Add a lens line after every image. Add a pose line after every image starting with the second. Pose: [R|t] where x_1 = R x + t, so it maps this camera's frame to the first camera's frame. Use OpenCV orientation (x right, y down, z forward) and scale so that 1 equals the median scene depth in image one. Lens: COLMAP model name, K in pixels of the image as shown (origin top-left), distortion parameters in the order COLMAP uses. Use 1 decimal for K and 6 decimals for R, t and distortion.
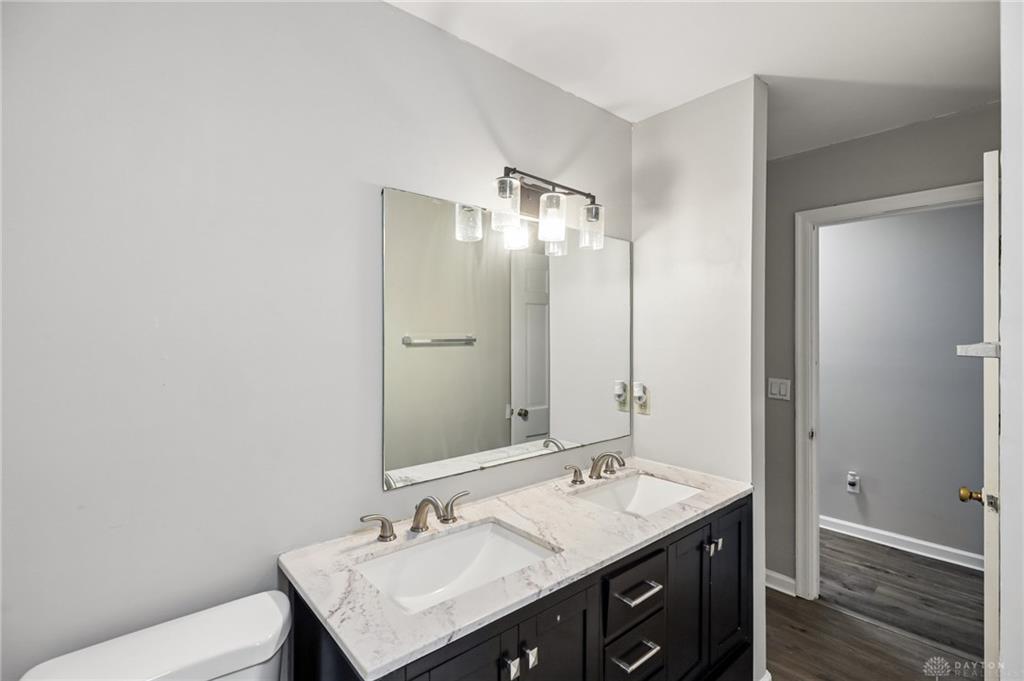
lens RADIAL K [[471.6, 0, 514.7], [0, 471.6, 338.7], [0, 0, 1]] dist [0.000351, 0.000337]
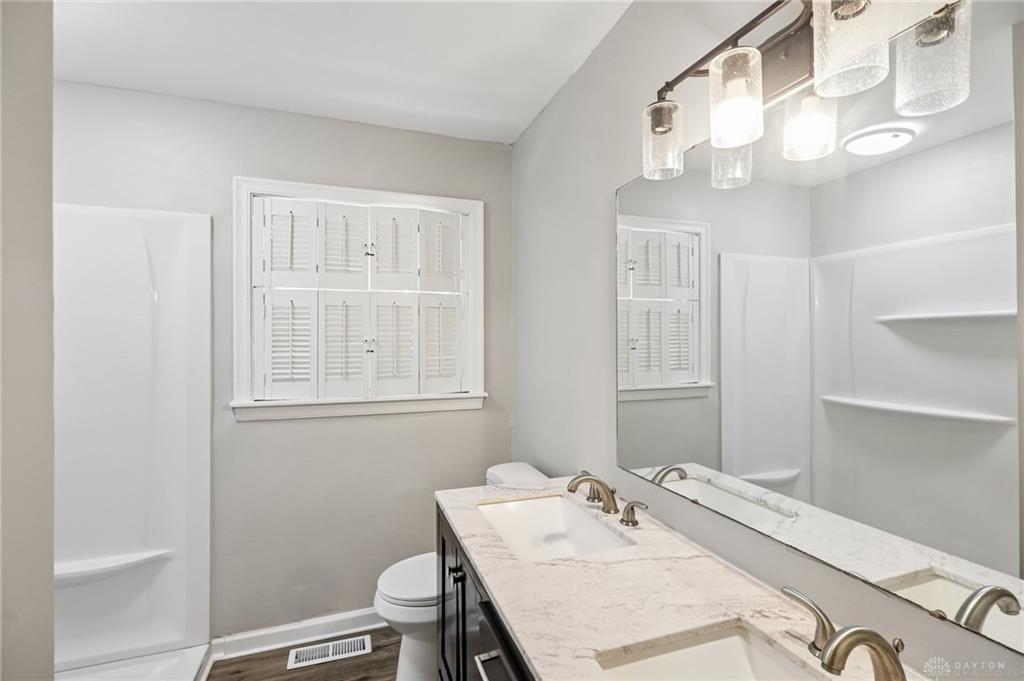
lens RADIAL K [[471.6, 0, 514.7], [0, 471.6, 338.7], [0, 0, 1]] dist [0.000351, 0.000337]
pose [[-0.362430, -0.004870, -0.931998, 0.752080], [-0.001829, 0.999988, -0.004514, 0.028254], [0.932009, 0.000068, -0.362435, 1.056208]]
